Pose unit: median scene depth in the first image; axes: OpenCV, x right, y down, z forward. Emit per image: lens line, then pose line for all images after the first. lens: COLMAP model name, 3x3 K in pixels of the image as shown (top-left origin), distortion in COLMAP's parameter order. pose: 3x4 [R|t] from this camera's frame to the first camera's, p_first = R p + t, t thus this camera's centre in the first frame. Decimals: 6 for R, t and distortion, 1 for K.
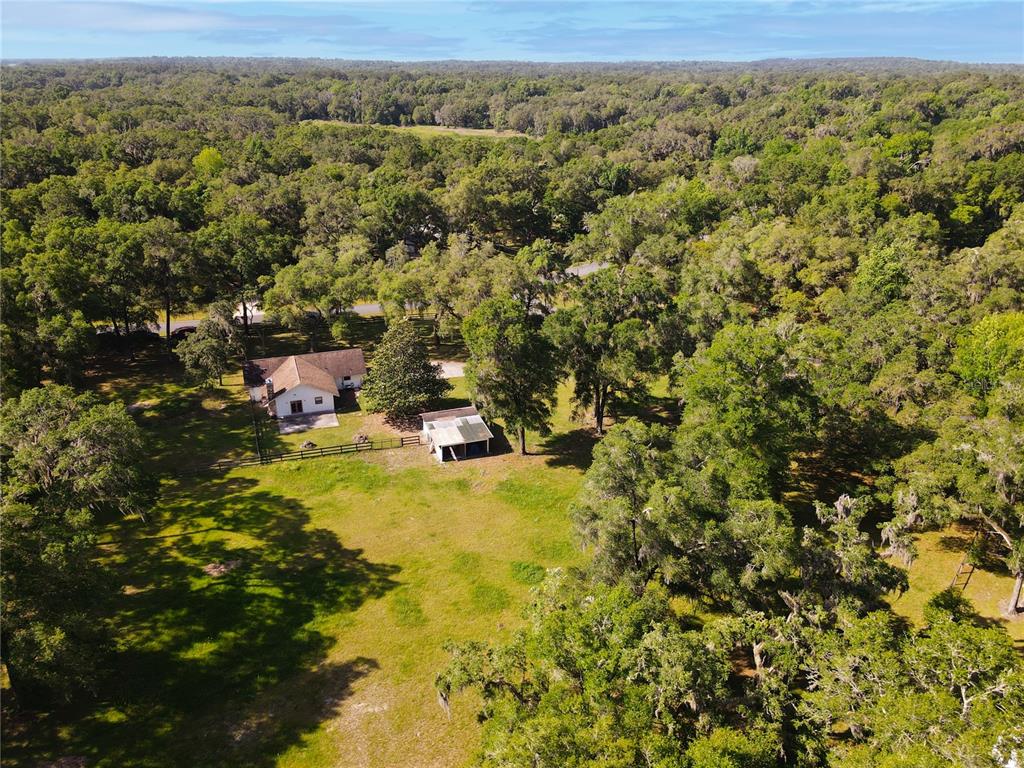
lens RADIAL K [[728.8, 0, 512.0], [0, 728.8, 384.0], [0, 0, 1]] dist [0.009858, 0.002557]
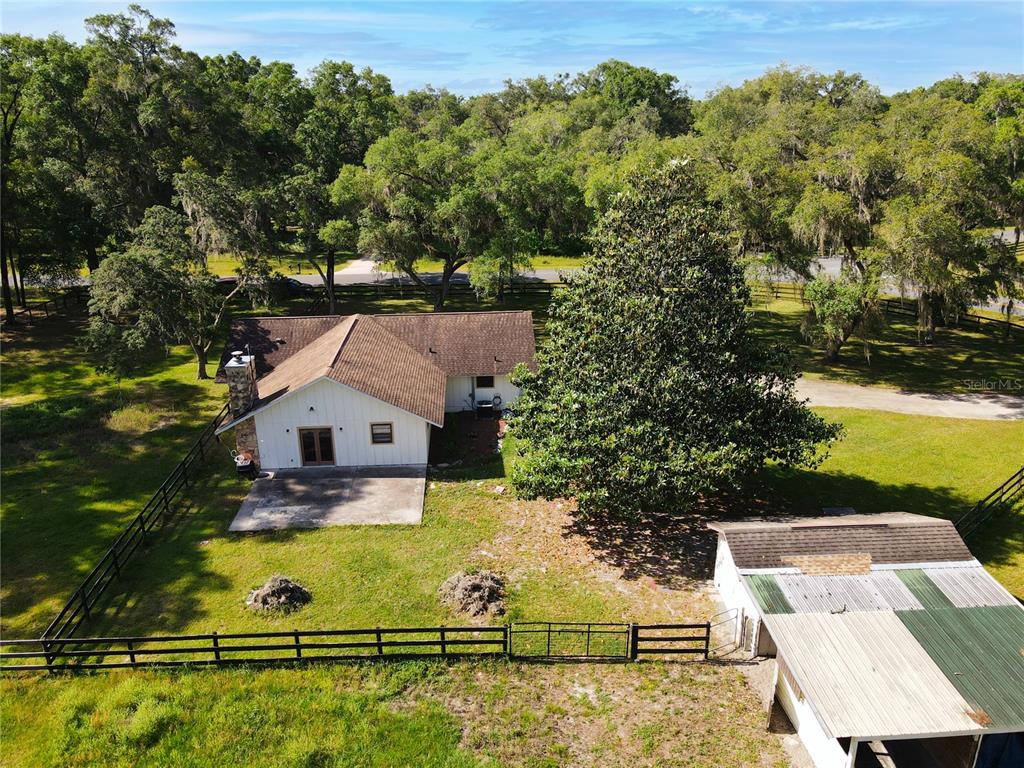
lens RADIAL K [[728.8, 0, 512.0], [0, 728.8, 384.0], [0, 0, 1]] dist [0.009858, 0.002557]
pose [[0.960580, 0.079335, -0.266444, -0.123511], [-0.098242, 0.993449, -0.058374, 0.013878], [0.260068, 0.082249, 0.962081, 0.705569]]
